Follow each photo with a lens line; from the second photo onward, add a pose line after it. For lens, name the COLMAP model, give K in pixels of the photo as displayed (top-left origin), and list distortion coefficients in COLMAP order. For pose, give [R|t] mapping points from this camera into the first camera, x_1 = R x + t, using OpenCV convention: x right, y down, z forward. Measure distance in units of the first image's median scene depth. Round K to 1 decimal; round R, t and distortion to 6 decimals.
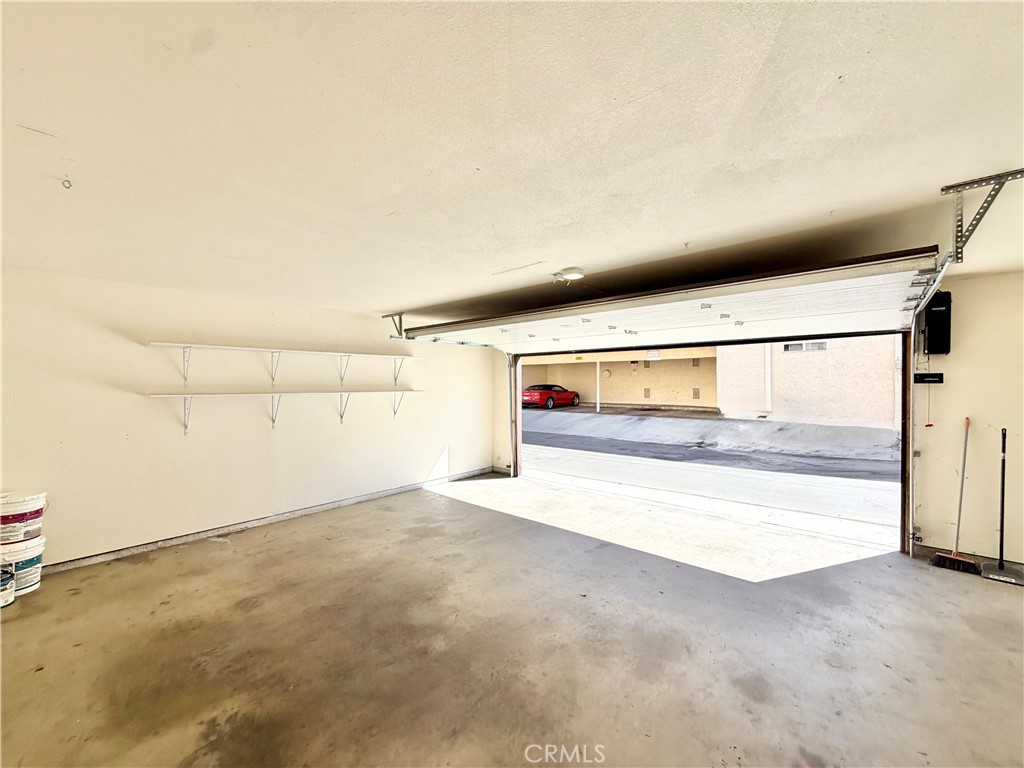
lens RADIAL K [[407.6, 0, 509.3], [0, 407.6, 385.3], [0, 0, 1]] dist [-0.000872, -0.000001]
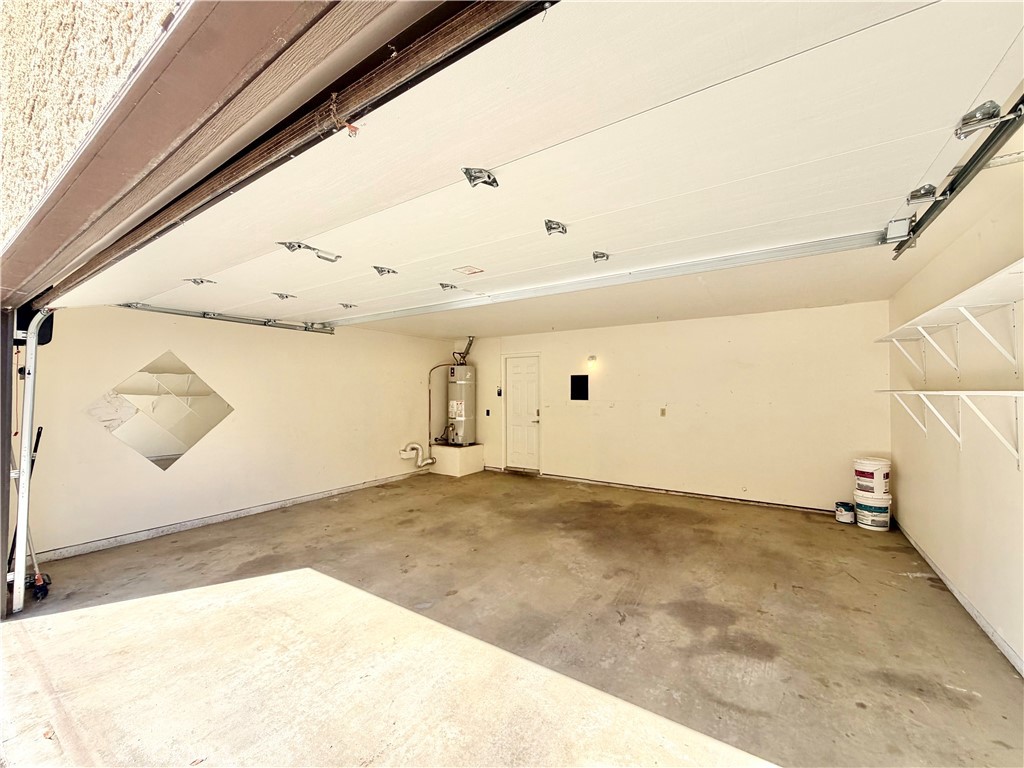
lens RADIAL K [[407.6, 0, 509.3], [0, 407.6, 385.3], [0, 0, 1]] dist [-0.000872, -0.000001]
pose [[-0.991175, 0.002684, -0.132531, 0.213902], [0.004490, 0.999901, -0.013330, 0.021659], [0.132482, -0.013807, -0.991089, 2.050314]]
